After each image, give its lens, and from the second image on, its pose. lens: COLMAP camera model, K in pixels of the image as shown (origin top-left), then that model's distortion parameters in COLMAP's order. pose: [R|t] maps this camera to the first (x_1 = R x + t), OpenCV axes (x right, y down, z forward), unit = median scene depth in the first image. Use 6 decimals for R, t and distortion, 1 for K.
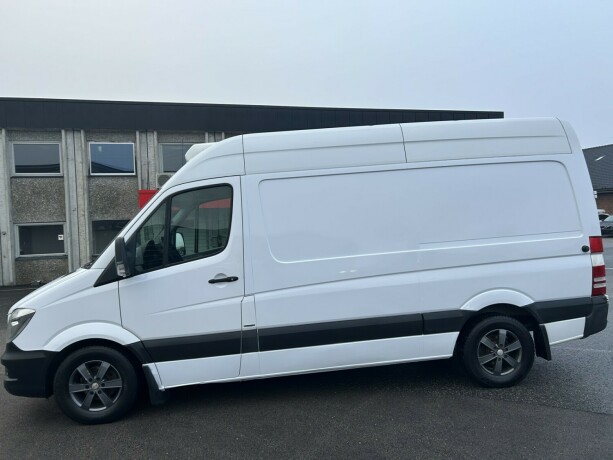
lens RADIAL K [[468.8, 0, 307.8], [0, 468.8, 229.0], [0, 0, 1]] dist [0.035819, -0.045869]
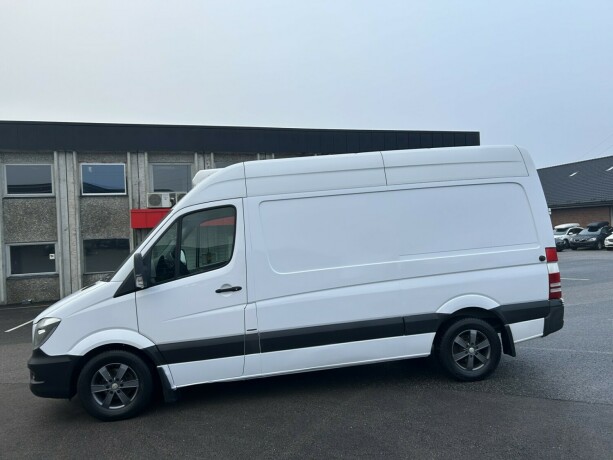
lens RADIAL K [[468.8, 0, 309.0], [0, 468.8, 226.7], [0, 0, 1]] dist [0.035819, -0.045869]
pose [[0.999315, -0.010516, 0.035480, -0.023101], [0.011946, 0.999115, -0.040321, 0.004353], [-0.035025, 0.040718, 0.998557, -0.139832]]
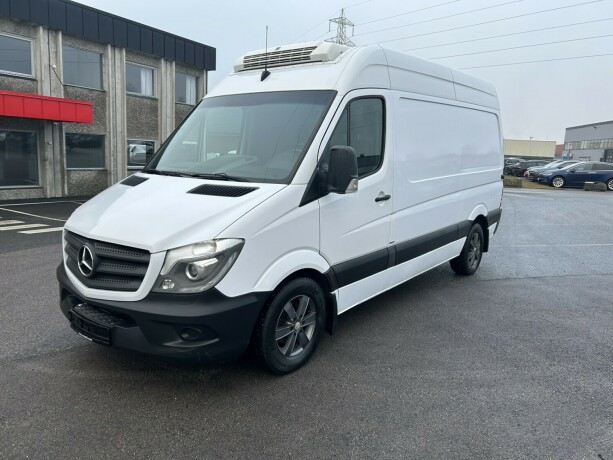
lens RADIAL K [[468.8, 0, 304.4], [0, 468.8, 229.9], [0, 0, 1]] dist [0.035819, -0.045869]
pose [[0.697554, -0.052553, 0.714602, -0.947612], [-0.049422, 0.991403, 0.121153, 0.060666], [-0.714825, -0.119828, 0.688960, 0.410960]]
